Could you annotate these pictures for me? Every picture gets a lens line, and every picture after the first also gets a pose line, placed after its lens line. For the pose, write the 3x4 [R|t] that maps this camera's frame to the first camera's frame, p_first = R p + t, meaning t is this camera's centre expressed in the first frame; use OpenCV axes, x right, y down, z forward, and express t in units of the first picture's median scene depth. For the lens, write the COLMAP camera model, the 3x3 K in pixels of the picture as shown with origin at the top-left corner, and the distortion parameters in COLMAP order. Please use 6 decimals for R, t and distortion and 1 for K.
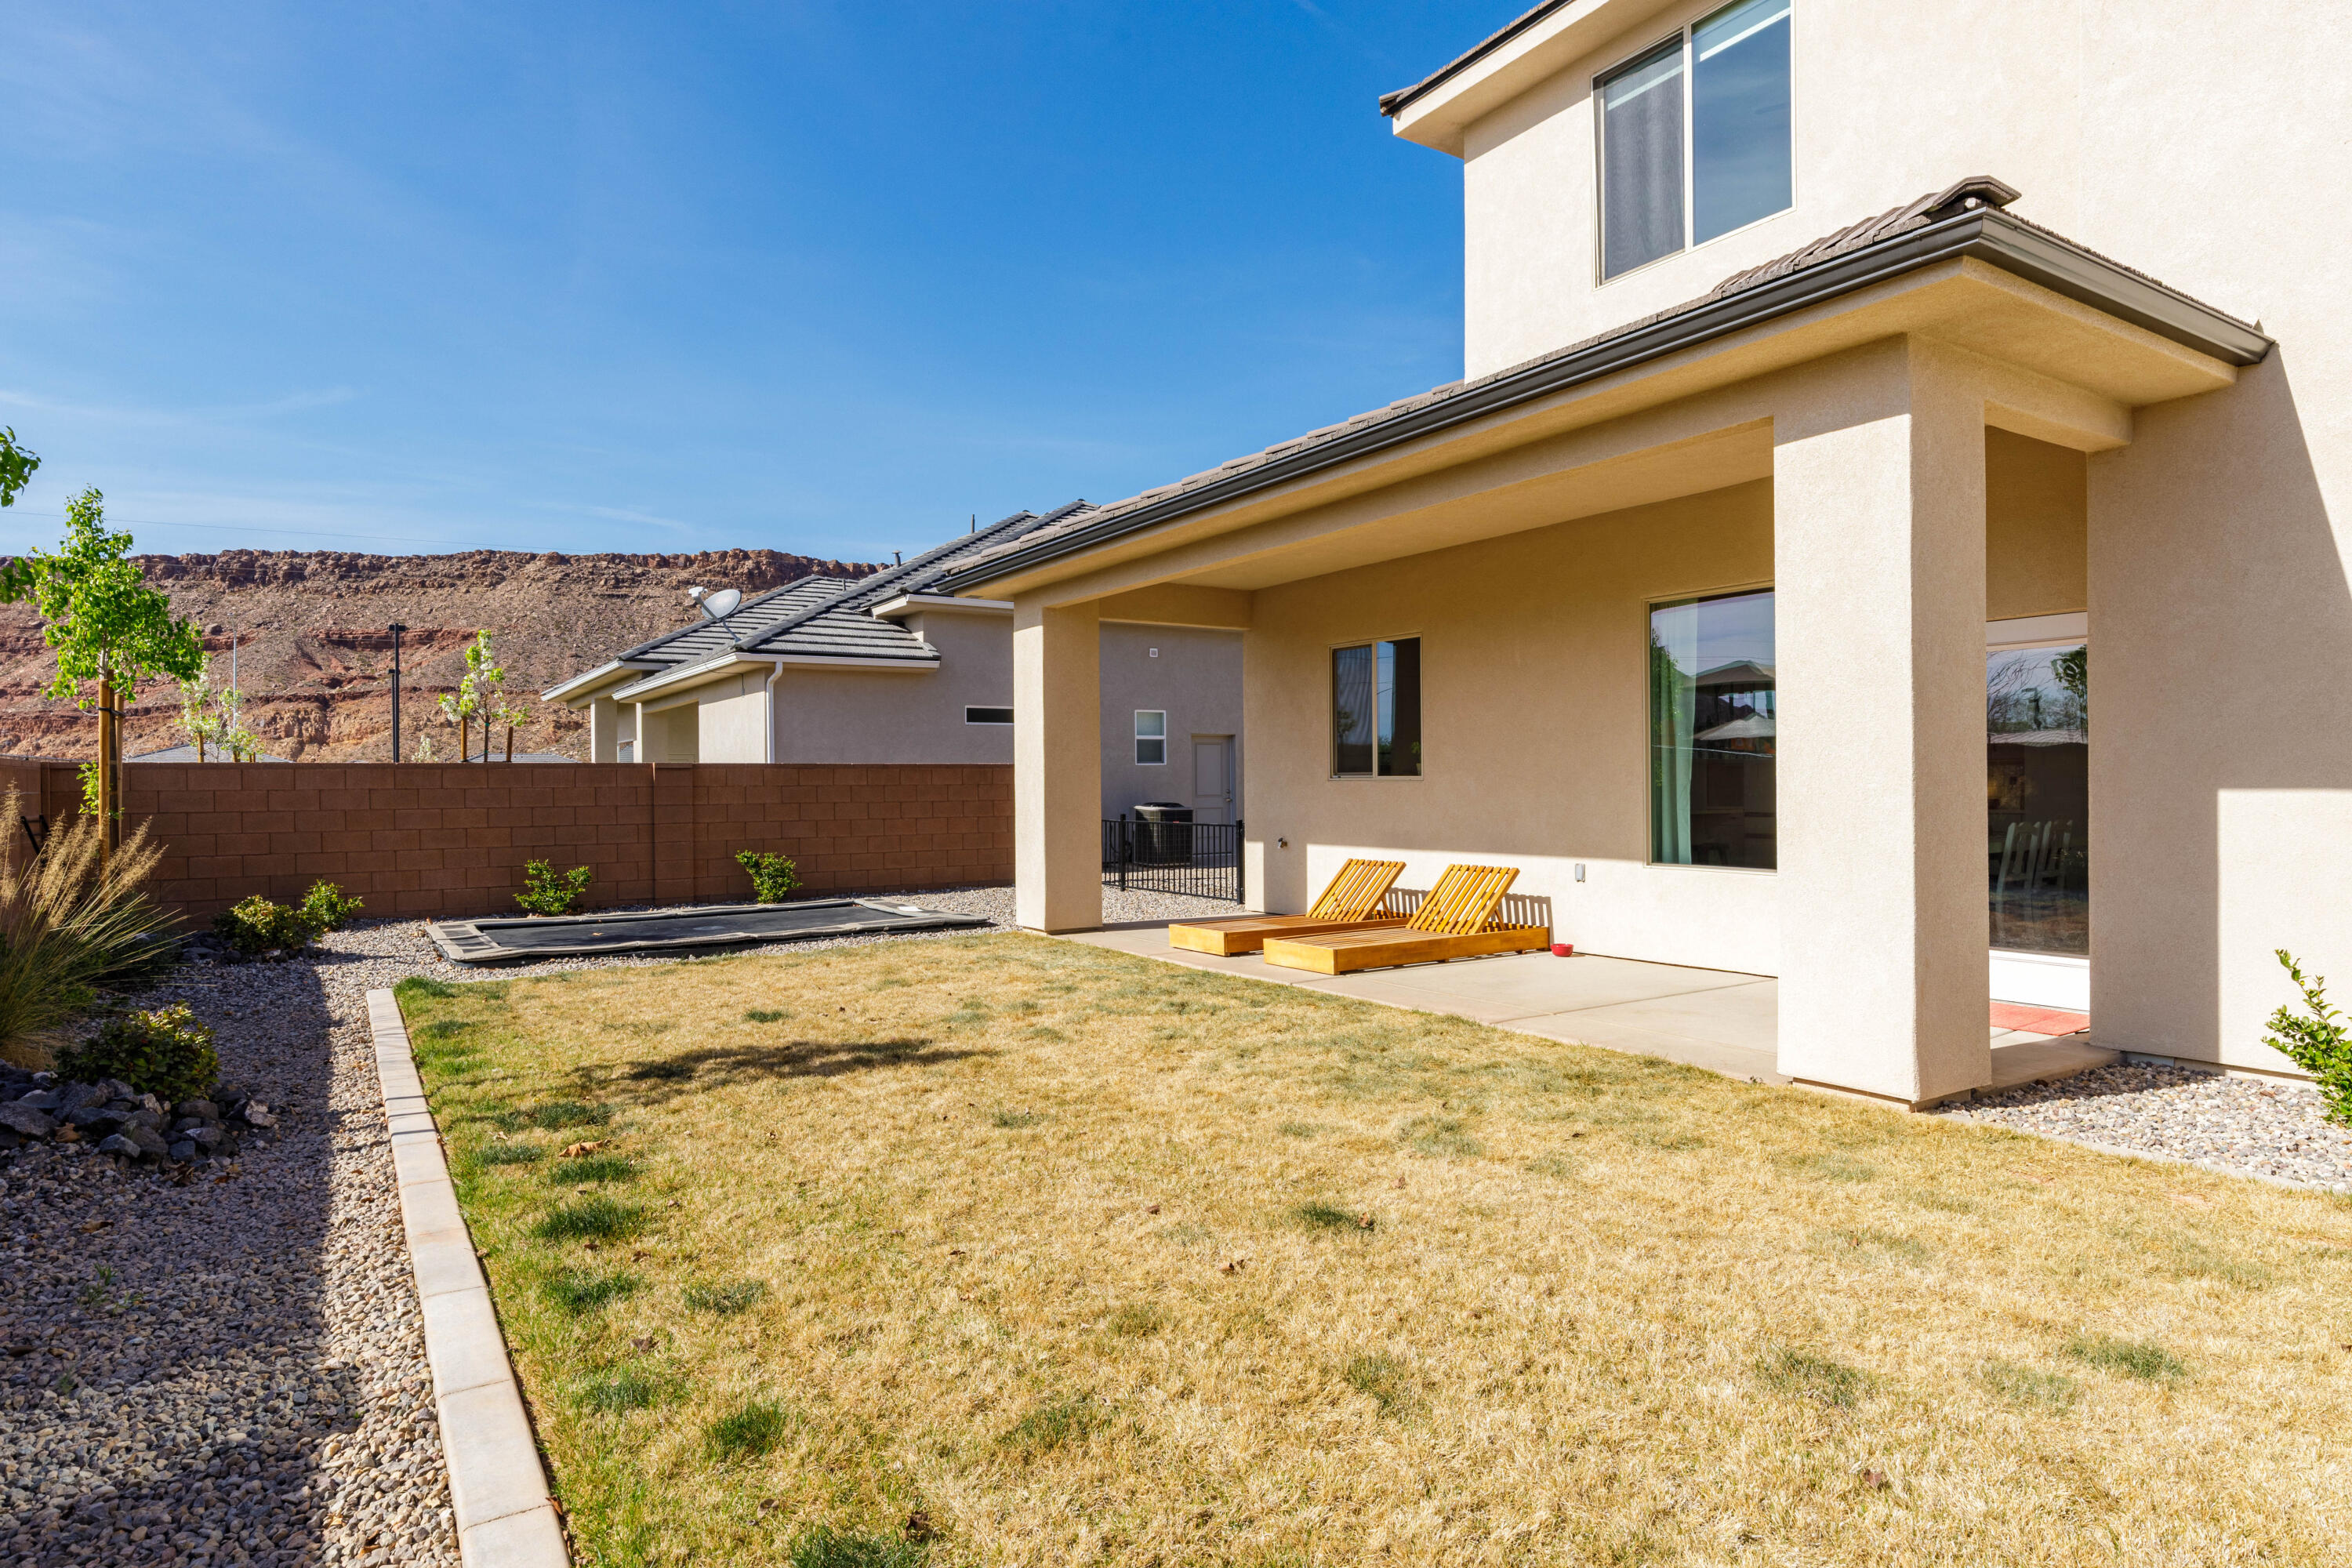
lens RADIAL K [[1307.5, 0, 1176.7], [0, 1307.5, 781.1], [0, 0, 1]] dist [0.000138, -0.000234]
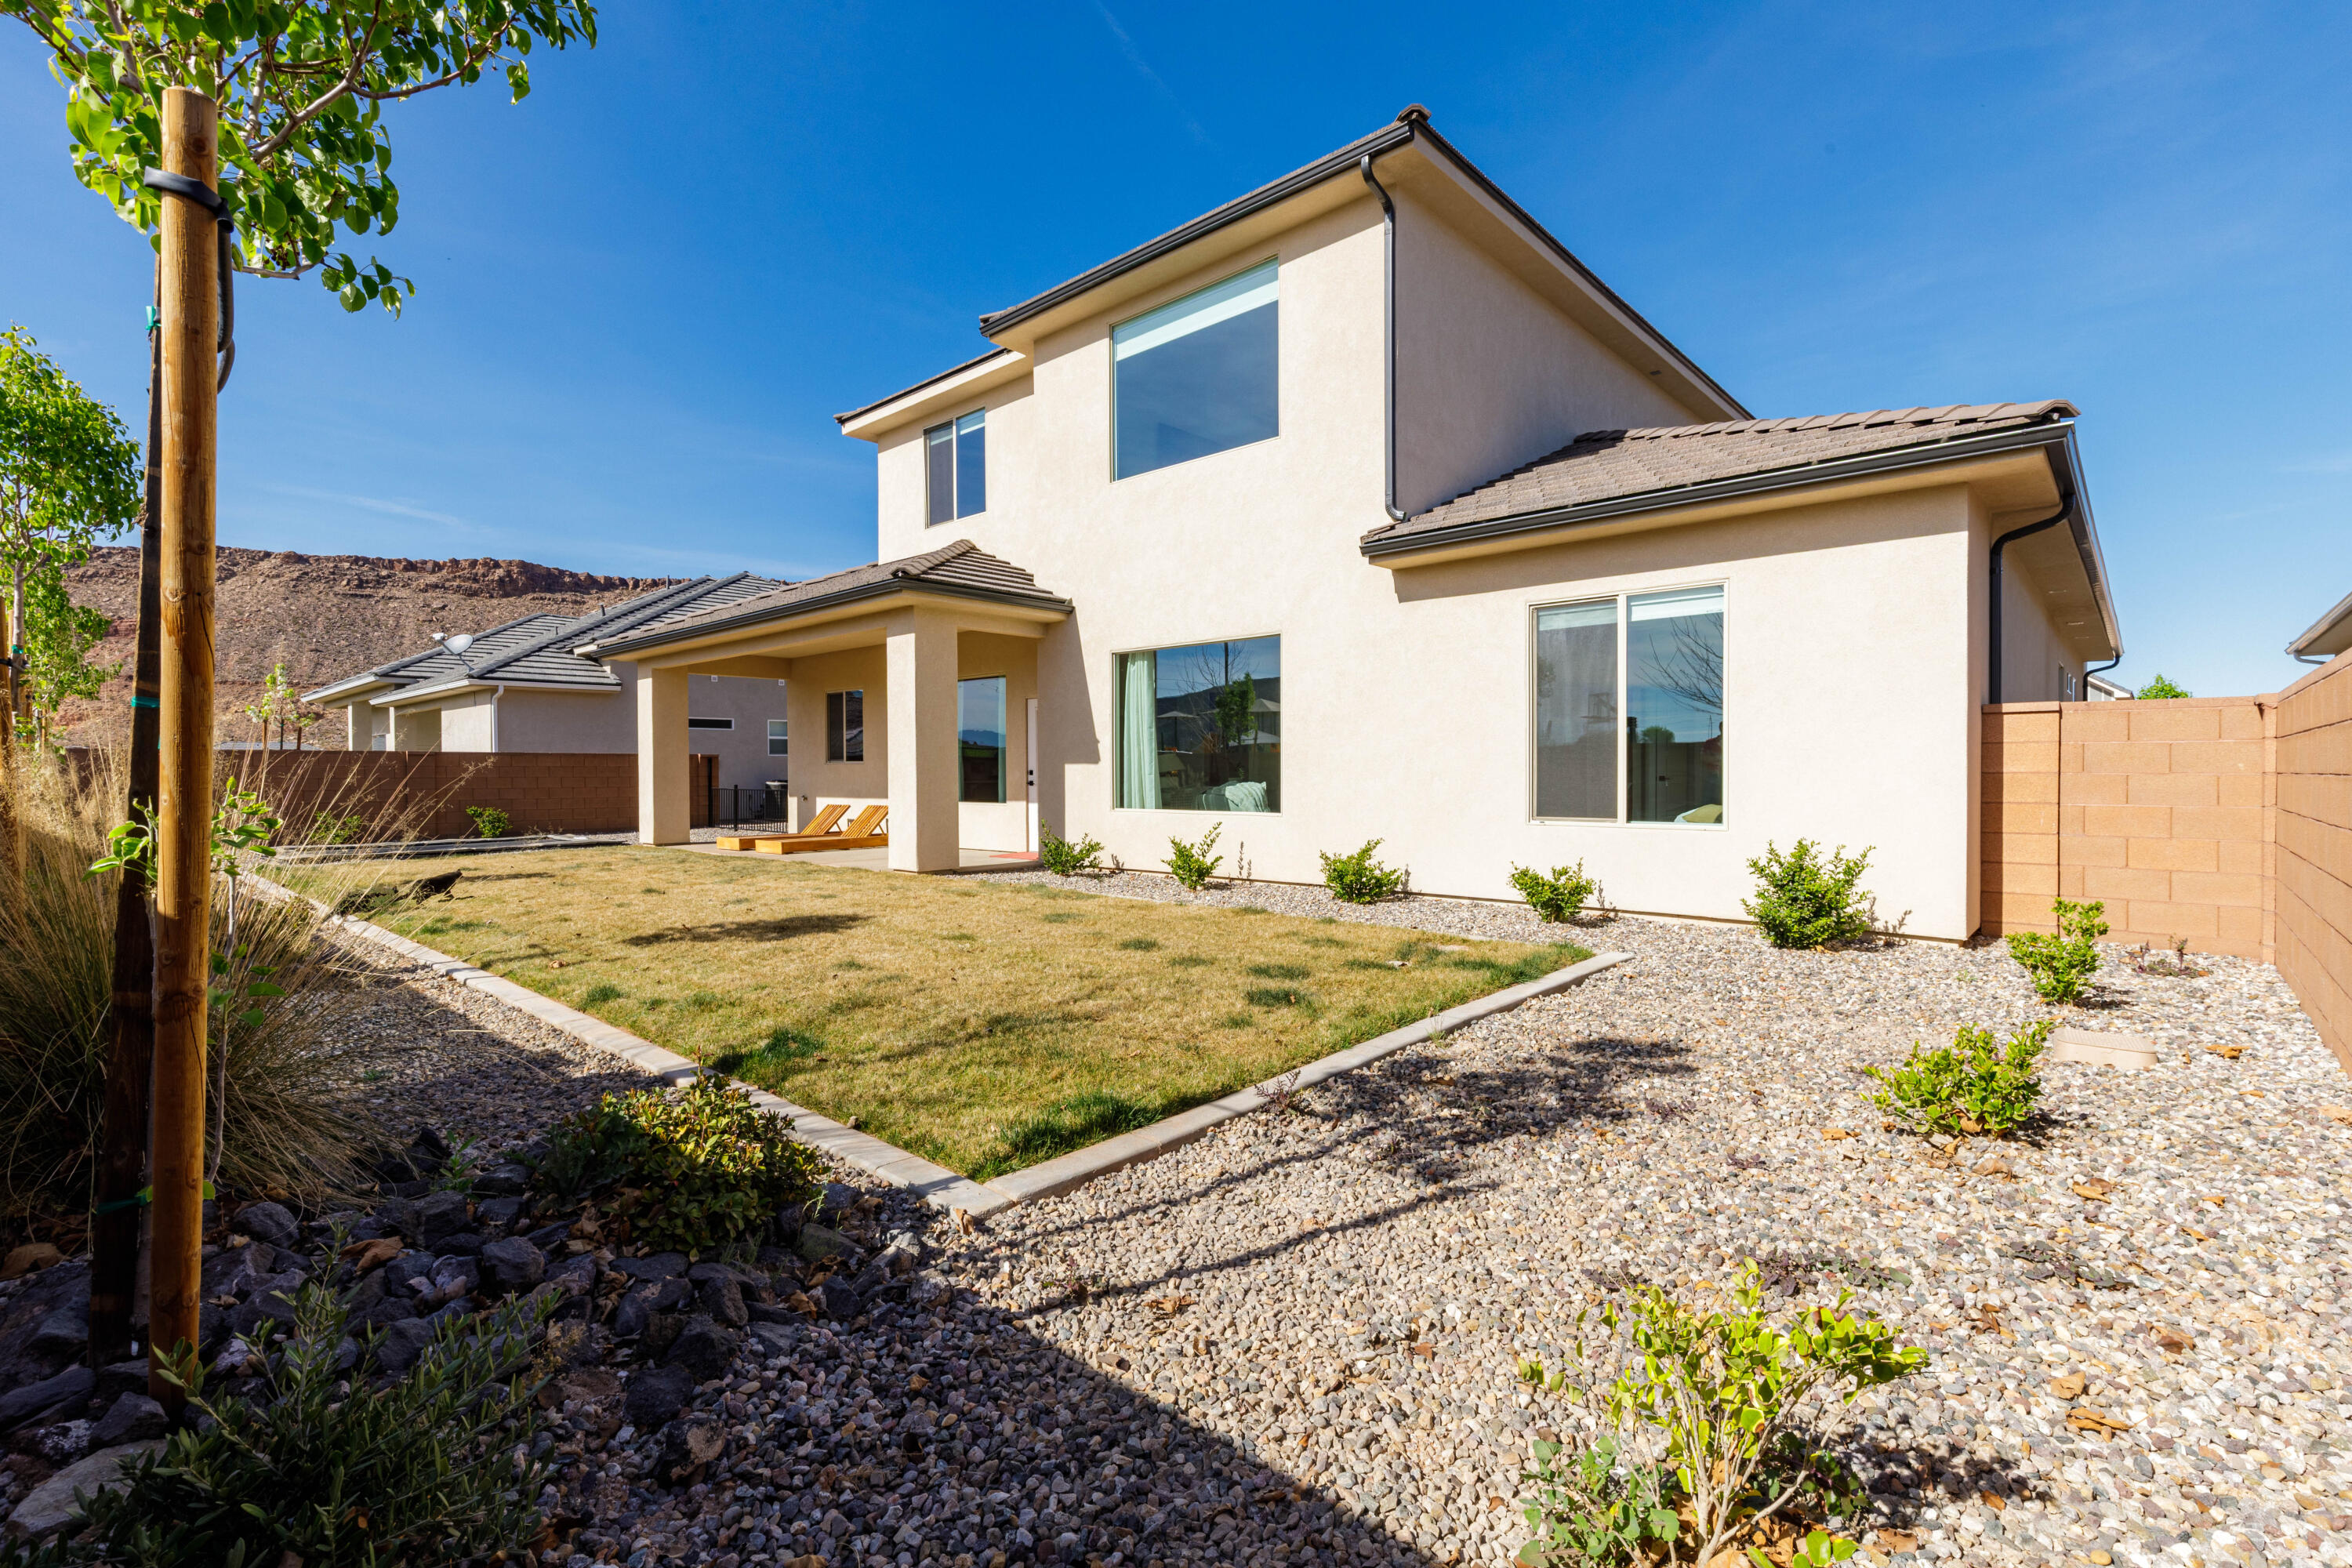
lens RADIAL K [[1051.4, 0, 1176.8], [0, 1051.4, 781.3], [0, 0, 1]] dist [-0.001170, 0.001018]
pose [[0.967408, 0.003381, 0.253200, 0.129337], [-0.005523, 0.999955, 0.007749, 0.005672], [-0.253162, -0.008895, 0.967383, -0.335678]]
